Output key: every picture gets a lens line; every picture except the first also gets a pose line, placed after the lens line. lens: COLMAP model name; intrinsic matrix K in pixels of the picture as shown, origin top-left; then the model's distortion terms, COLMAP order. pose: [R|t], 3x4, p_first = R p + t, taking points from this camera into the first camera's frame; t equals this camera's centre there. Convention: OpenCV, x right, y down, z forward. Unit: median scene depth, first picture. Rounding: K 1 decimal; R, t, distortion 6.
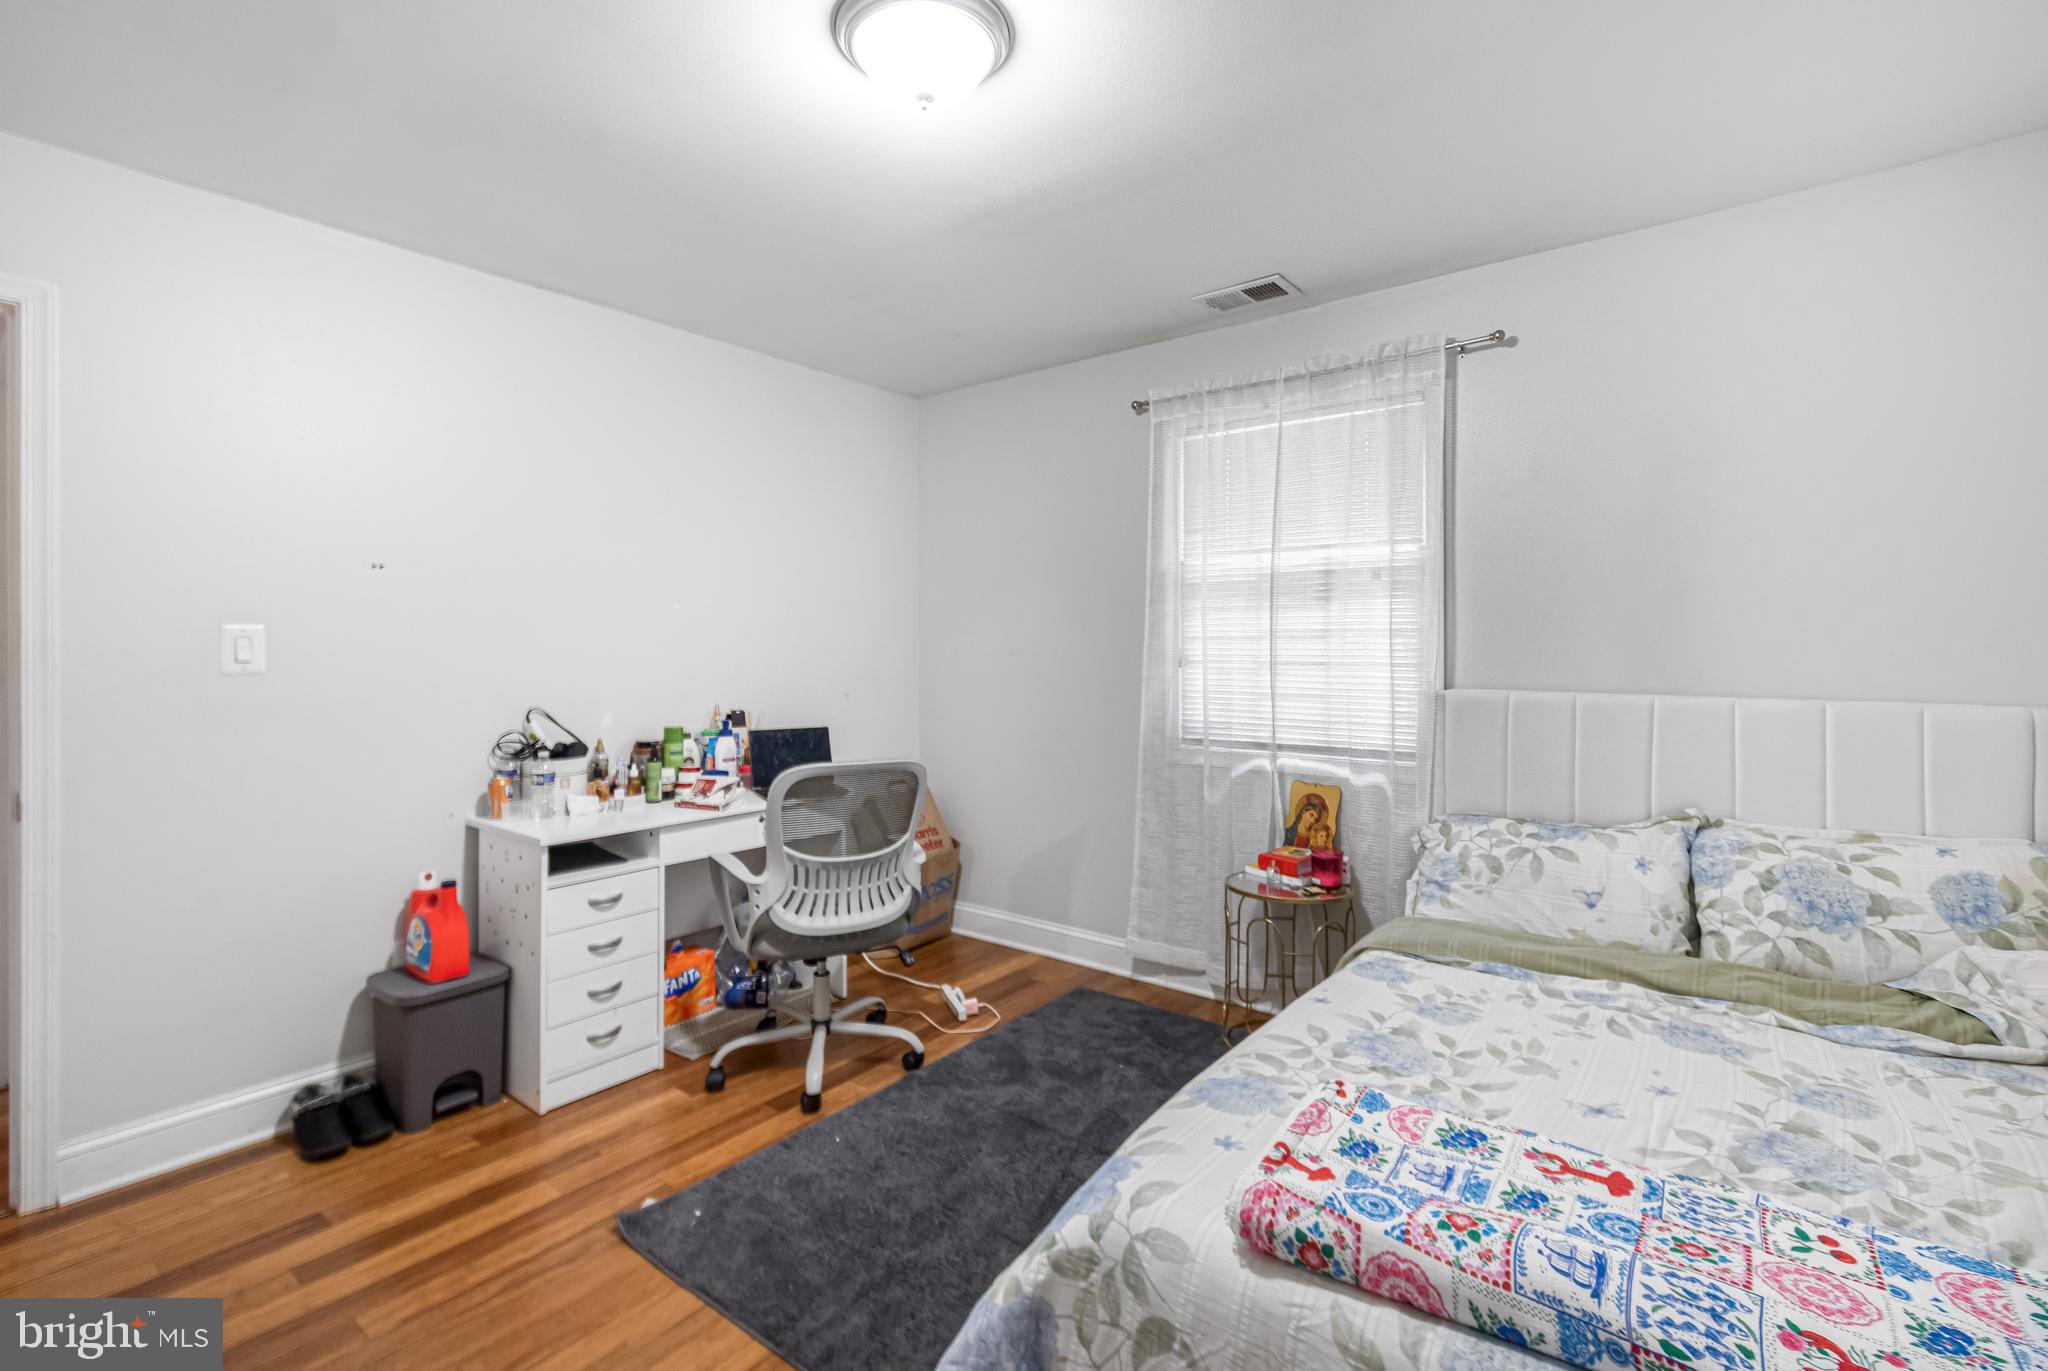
lens RADIAL K [[924.5, 0, 1020.6], [0, 924.5, 643.5], [0, 0, 1]] dist [0.001156, -0.000077]
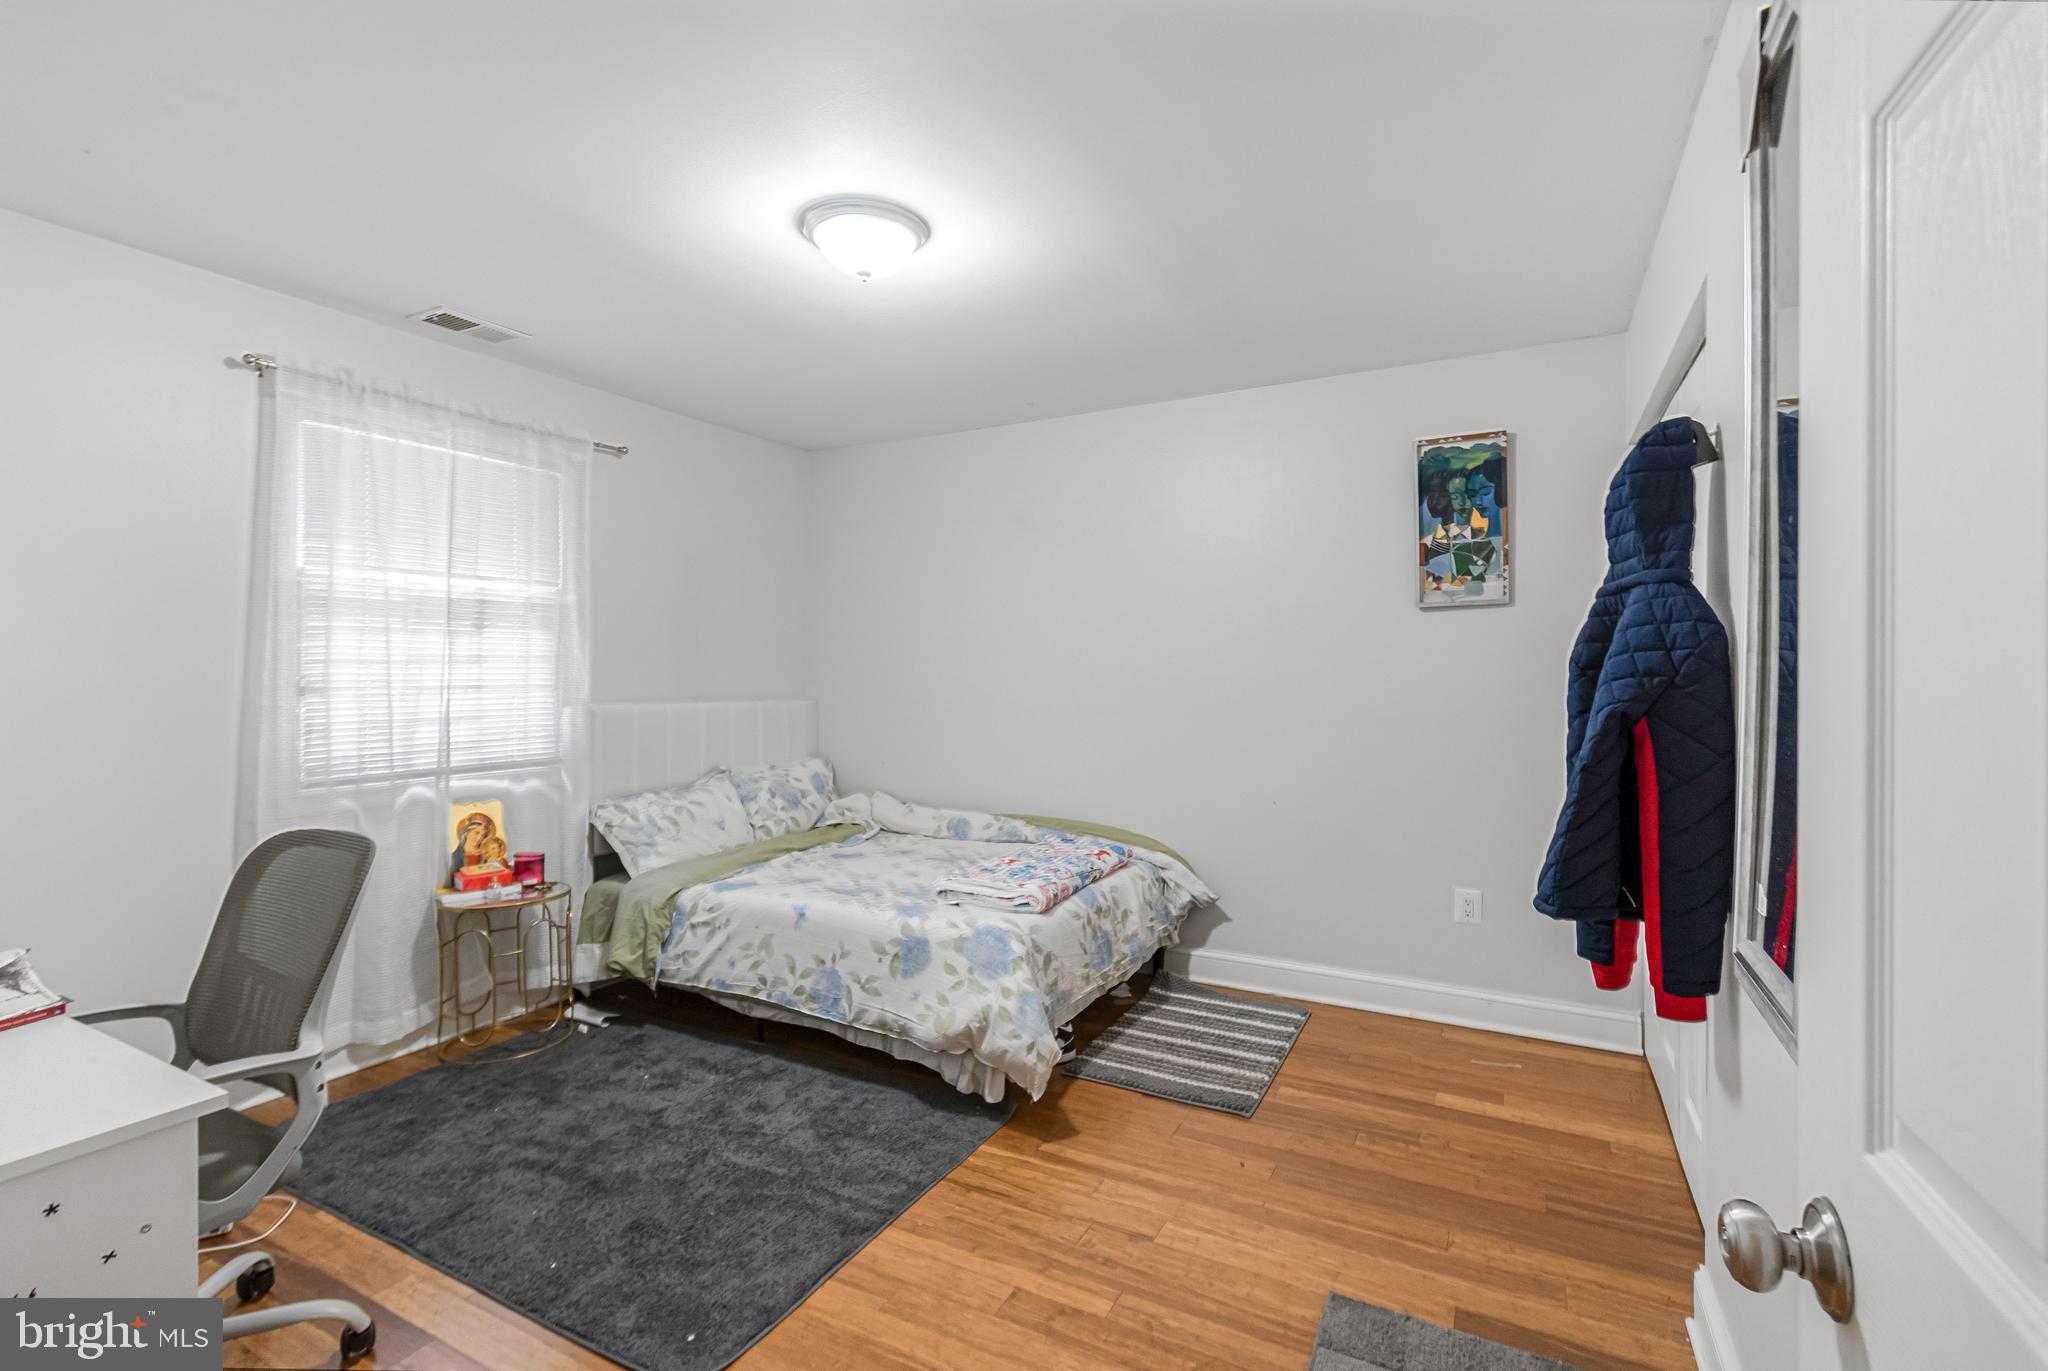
lens RADIAL K [[907.4, 0, 1046.5], [0, 907.4, 679.9], [0, 0, 1]] dist [0.000616, -0.000019]
pose [[-0.182285, -0.006131, 0.983227, -1.253863], [-0.001648, 0.999981, 0.005930, 0.005433], [-0.983244, -0.000539, -0.182292, 0.831476]]
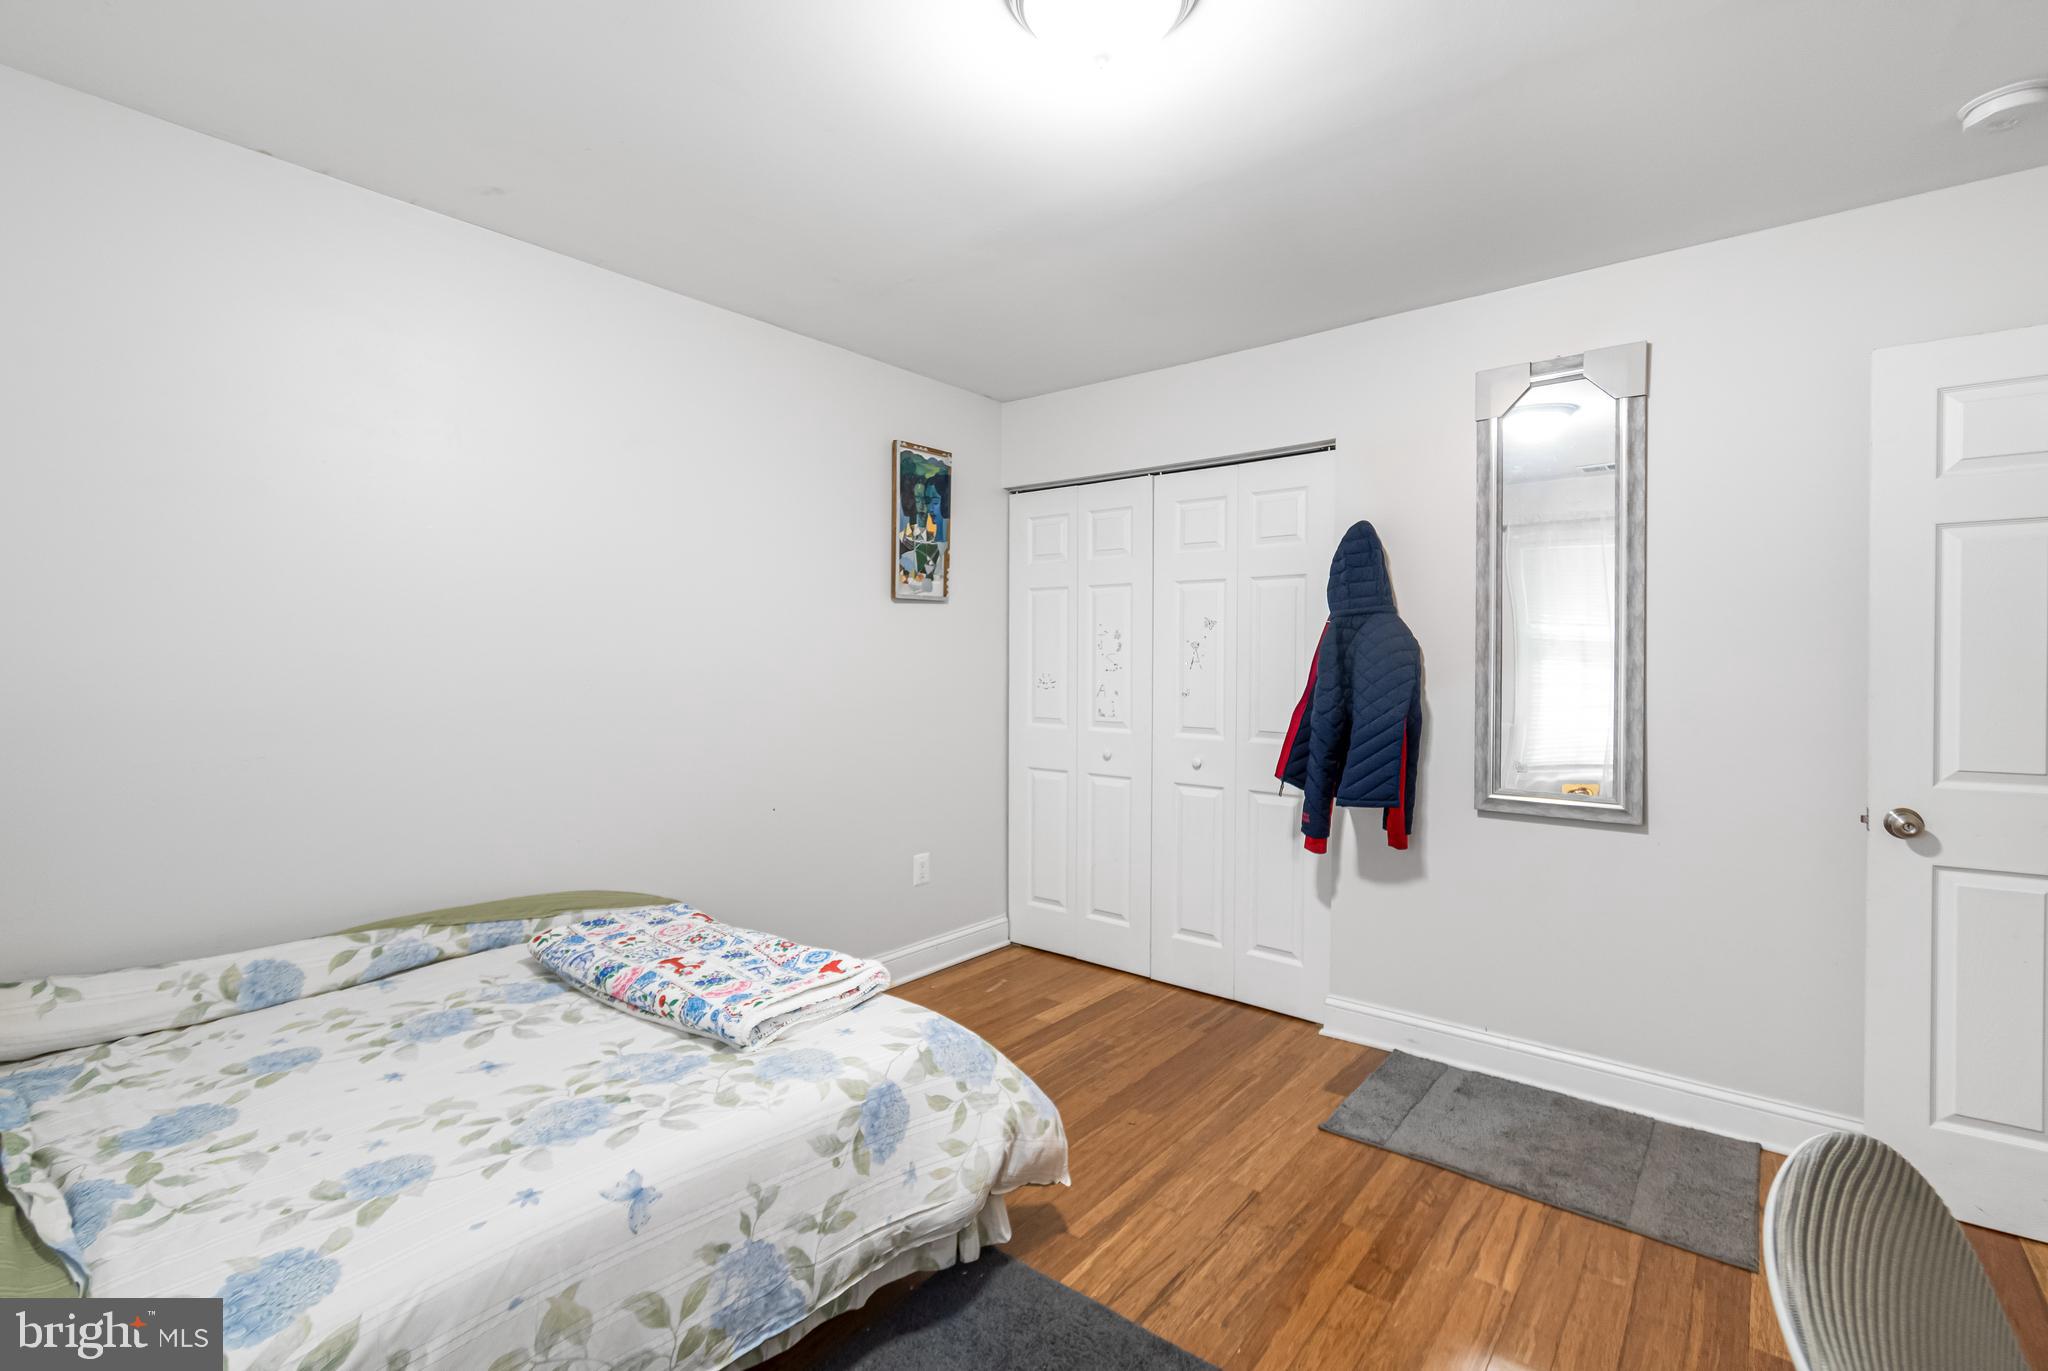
lens RADIAL K [[913.9, 0, 1024.6], [0, 913.9, 669.1], [0, 0, 1]] dist [-0.001667, -0.000203]
pose [[-0.999794, -0.004017, 0.019907, -0.041447], [-0.003840, 0.999953, 0.008900, 0.001958], [-0.019942, 0.008822, -0.999762, 1.611623]]
